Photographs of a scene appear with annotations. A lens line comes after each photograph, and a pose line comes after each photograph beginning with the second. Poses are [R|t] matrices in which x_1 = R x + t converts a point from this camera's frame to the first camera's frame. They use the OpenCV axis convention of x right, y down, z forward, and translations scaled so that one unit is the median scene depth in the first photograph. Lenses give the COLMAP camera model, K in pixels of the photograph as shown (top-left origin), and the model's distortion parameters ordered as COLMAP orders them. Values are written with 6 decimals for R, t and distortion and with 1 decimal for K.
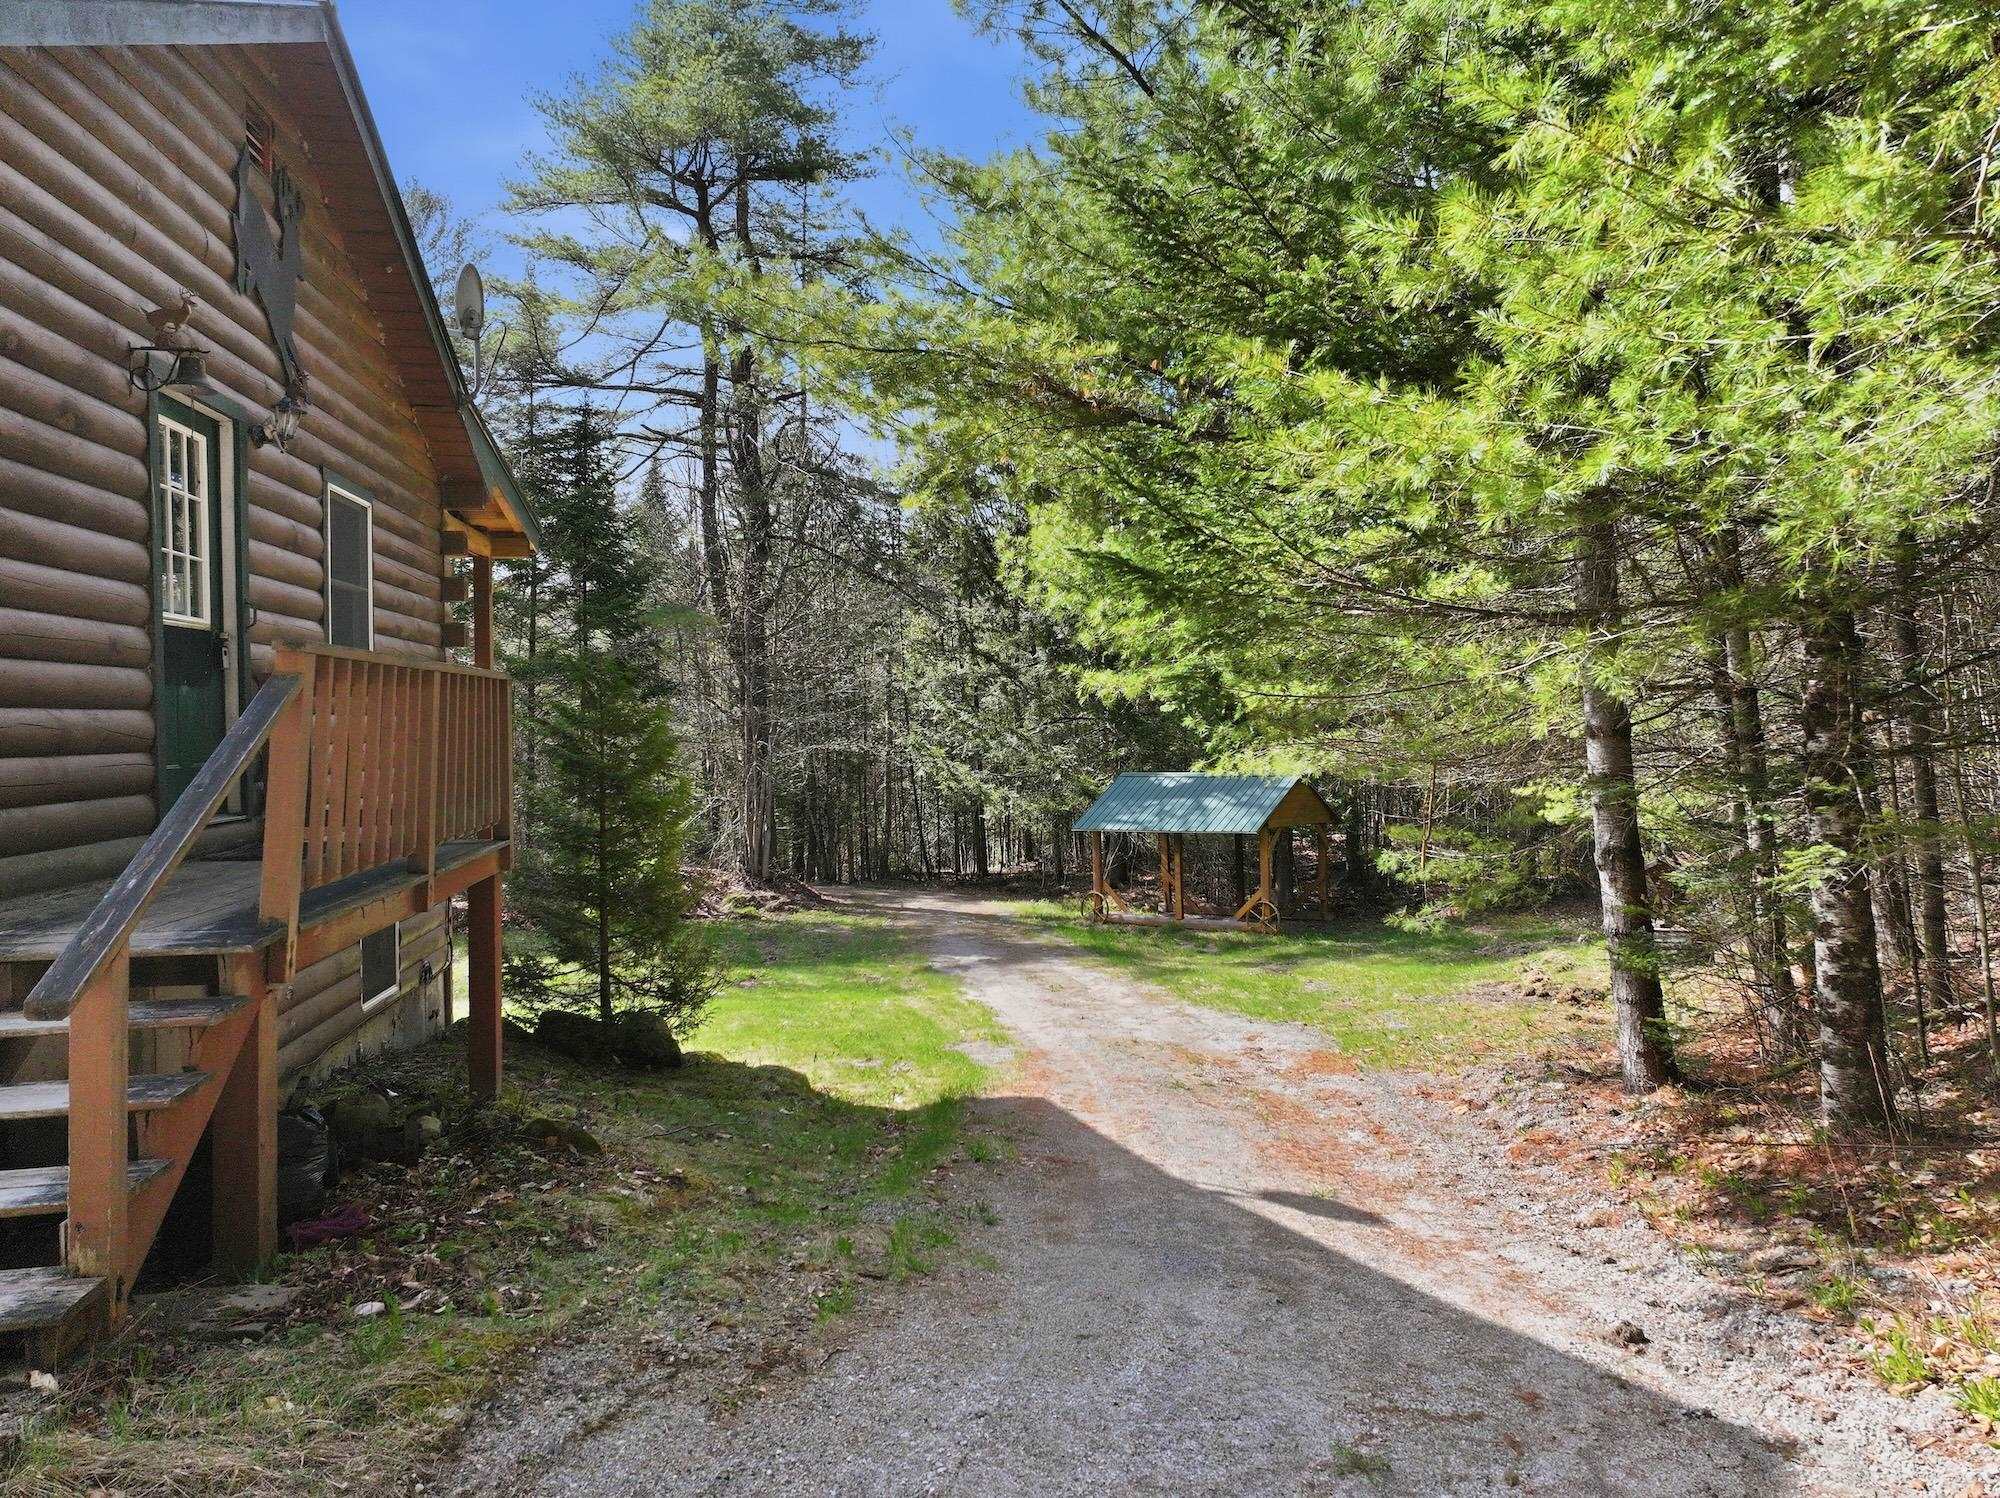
lens RADIAL K [[1415.4, 0, 999.8], [0, 1415.4, 744.4], [0, 0, 1]] dist [-0.005235, 0.019296]
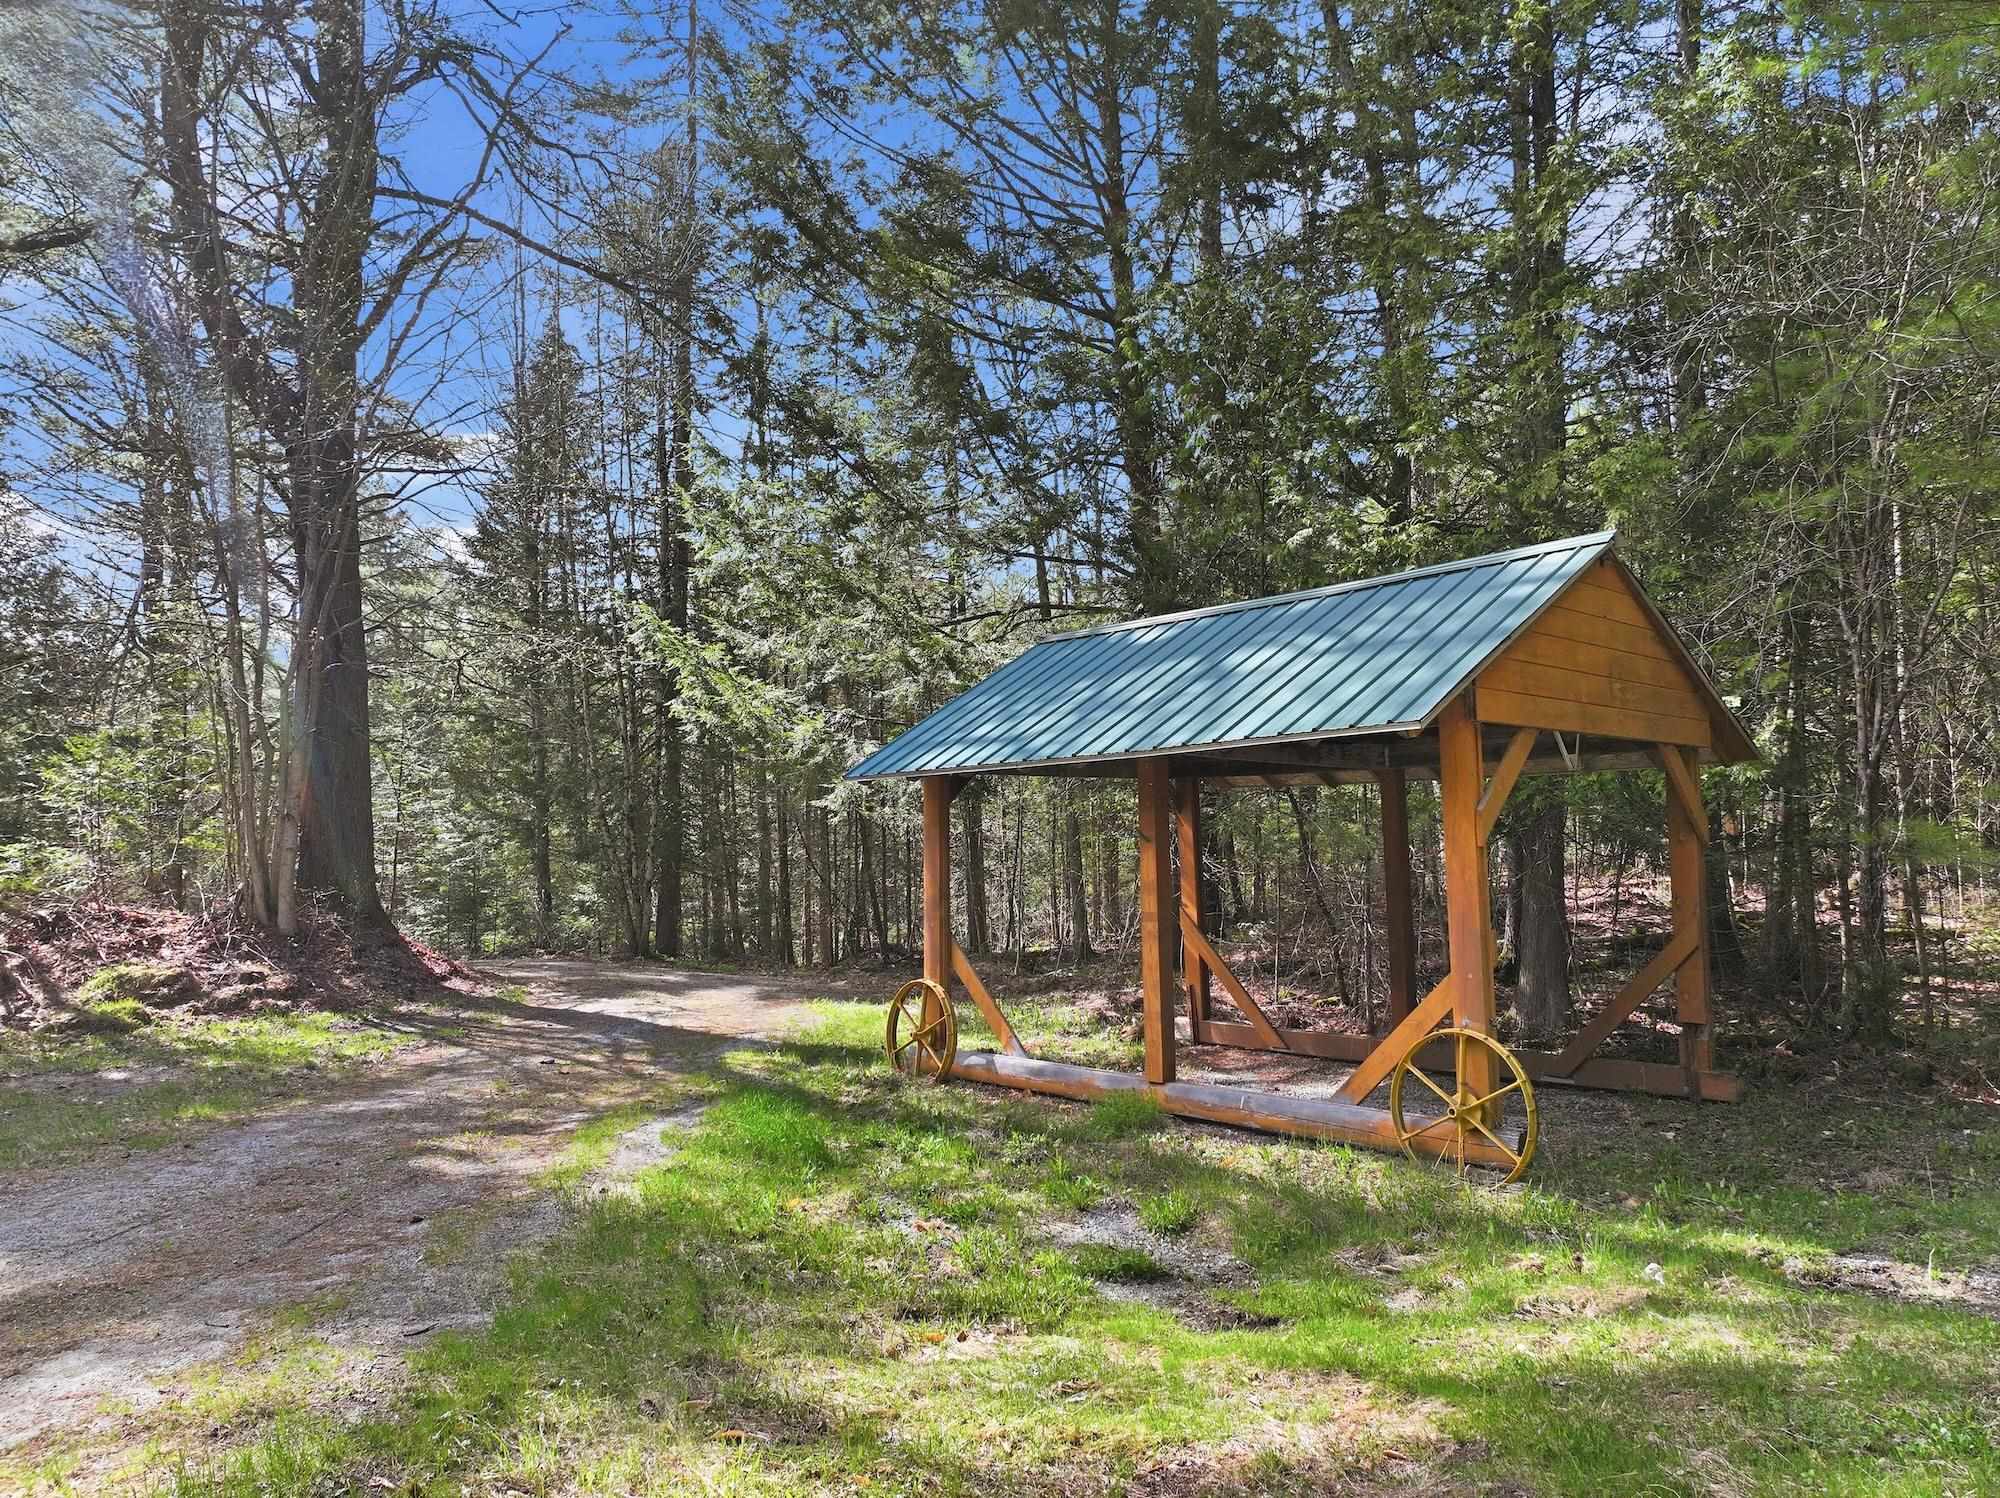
lens RADIAL K [[1415.4, 0, 998.5], [0, 1415.4, 748.7], [0, 0, 1]] dist [-0.005235, 0.019296]
pose [[0.992253, -0.005477, -0.124109, 0.138127], [-0.002576, 0.997906, -0.064628, 0.078722], [0.124203, 0.064447, 0.990162, 0.746040]]
